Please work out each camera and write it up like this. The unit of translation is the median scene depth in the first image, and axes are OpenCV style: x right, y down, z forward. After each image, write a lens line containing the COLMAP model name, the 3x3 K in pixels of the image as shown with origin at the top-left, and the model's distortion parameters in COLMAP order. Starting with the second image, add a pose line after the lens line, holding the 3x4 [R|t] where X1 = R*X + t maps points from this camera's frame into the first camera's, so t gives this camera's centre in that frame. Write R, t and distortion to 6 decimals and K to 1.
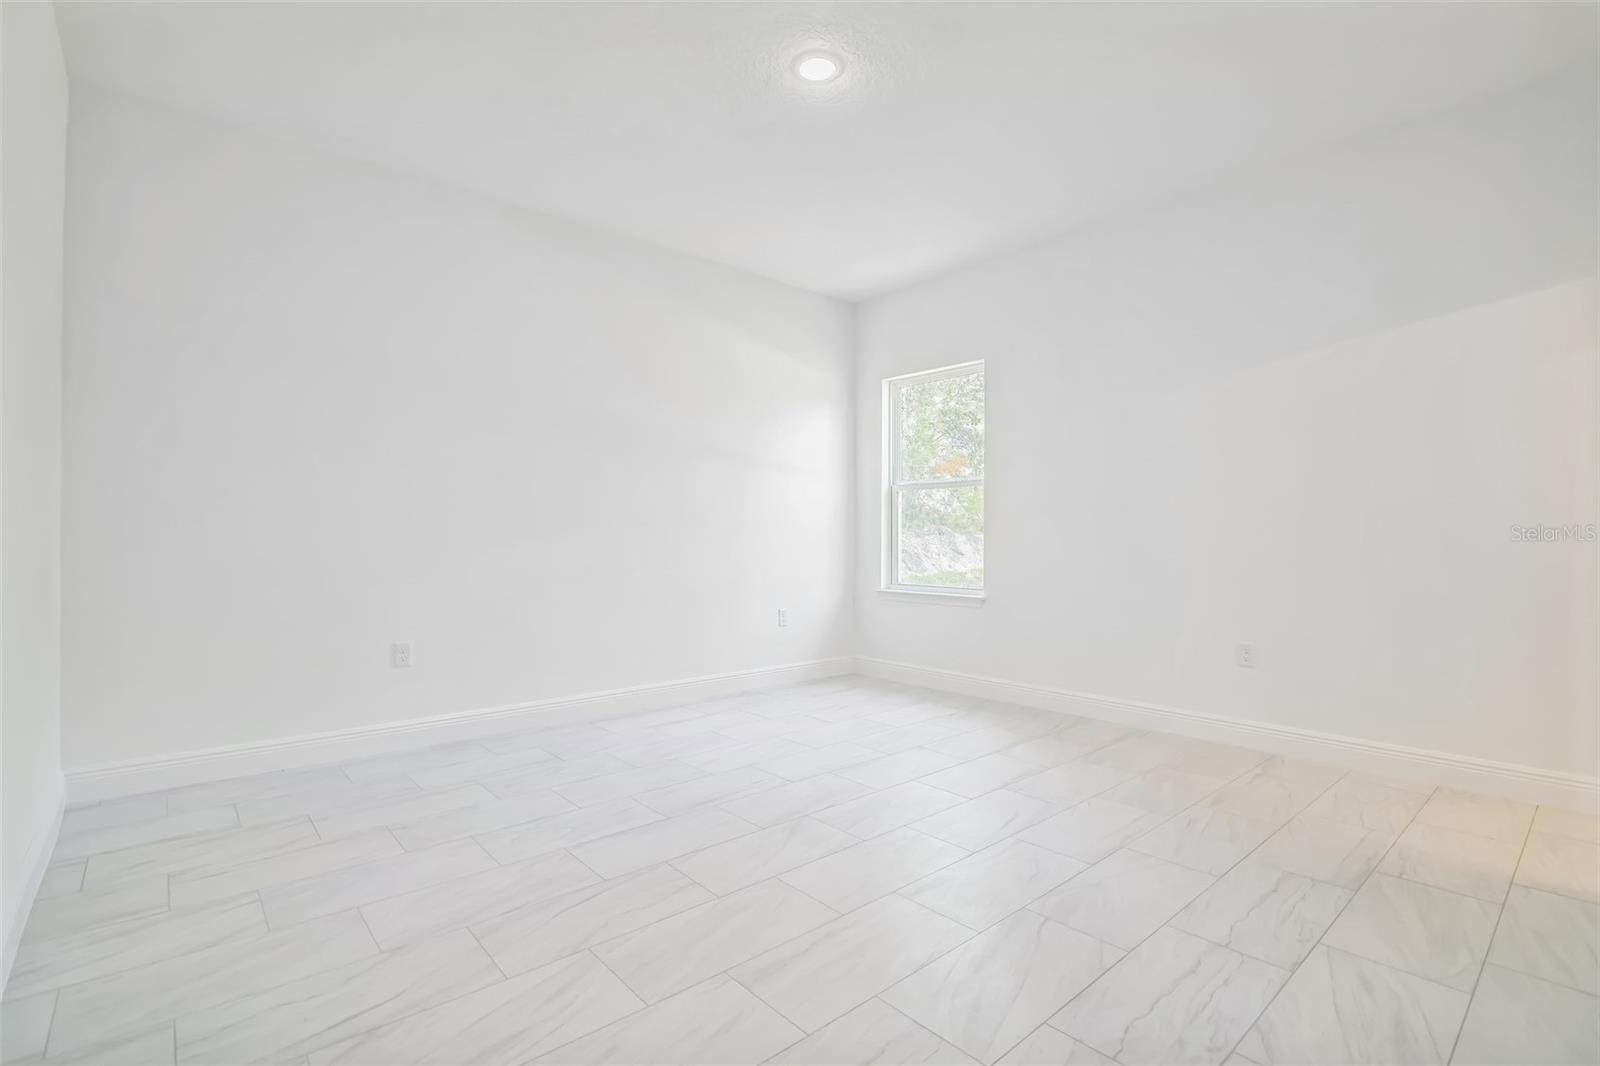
lens RADIAL K [[743.1, 0, 804.0], [0, 743.1, 529.5], [0, 0, 1]] dist [-0.009506, -0.001083]
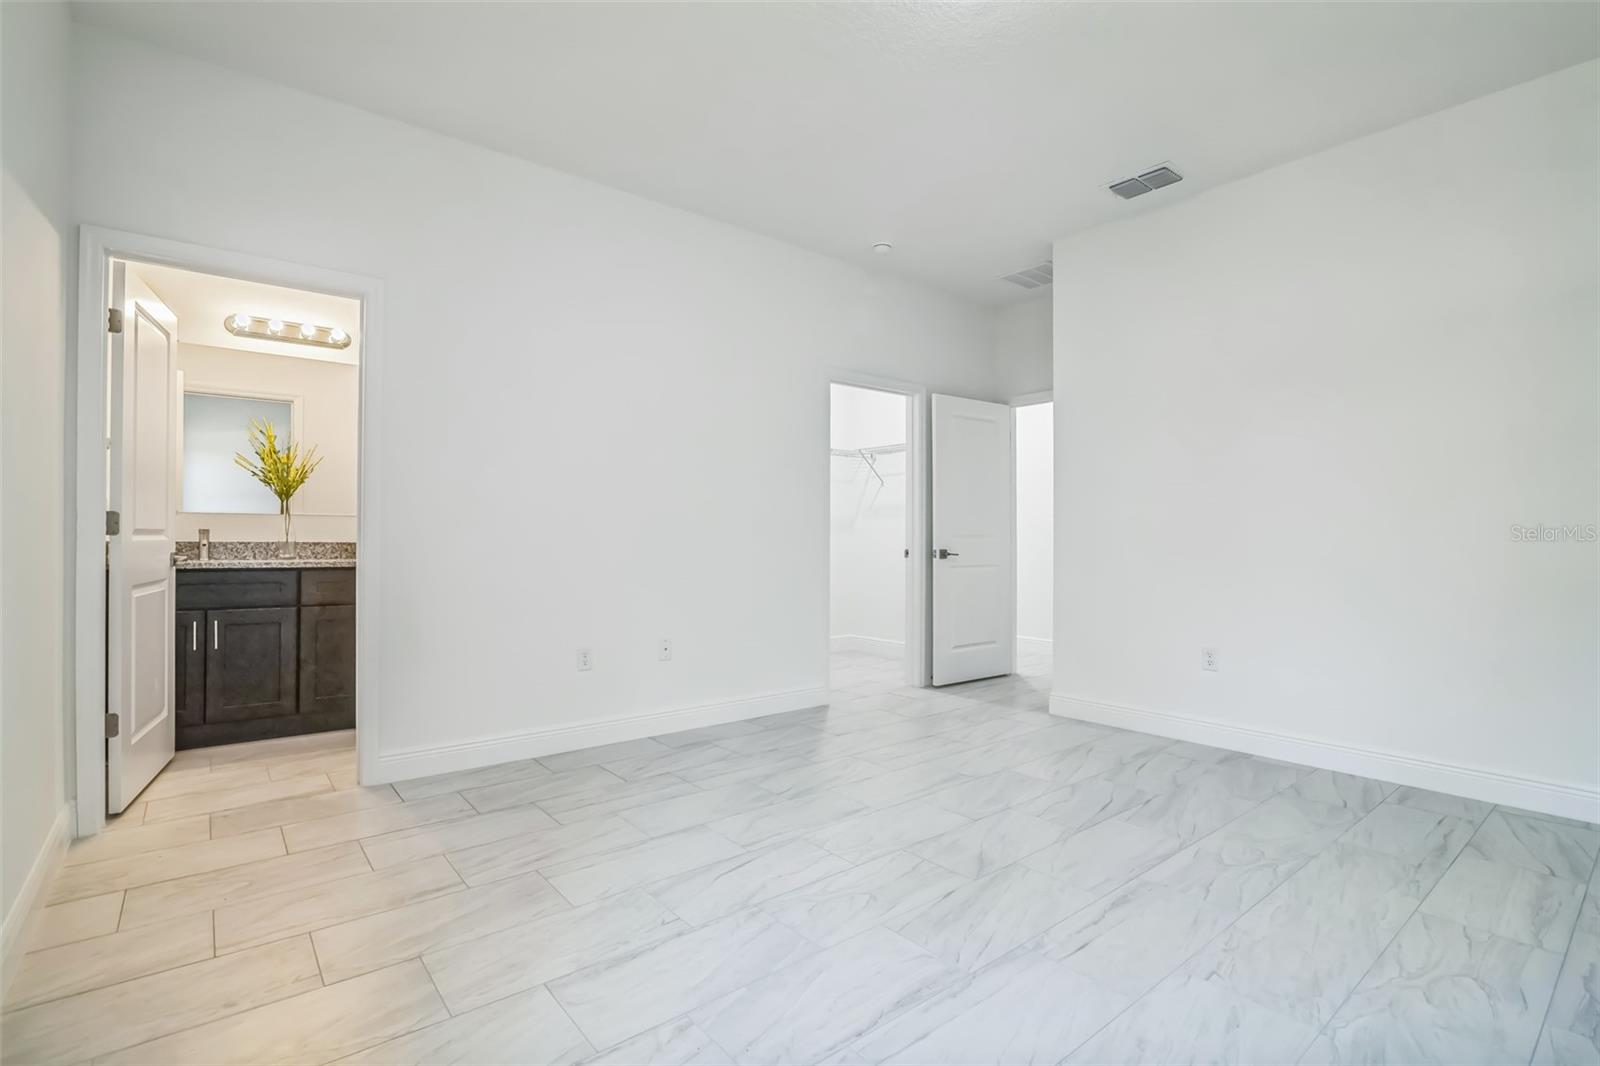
lens RADIAL K [[743.1, 0, 803.5], [0, 743.1, 534.5], [0, 0, 1]] dist [-0.009506, -0.001083]
pose [[-0.999131, -0.005213, 0.041362, 0.230615], [-0.005740, 0.999904, -0.012614, 0.019004], [-0.041292, -0.012841, -0.999065, 2.658976]]
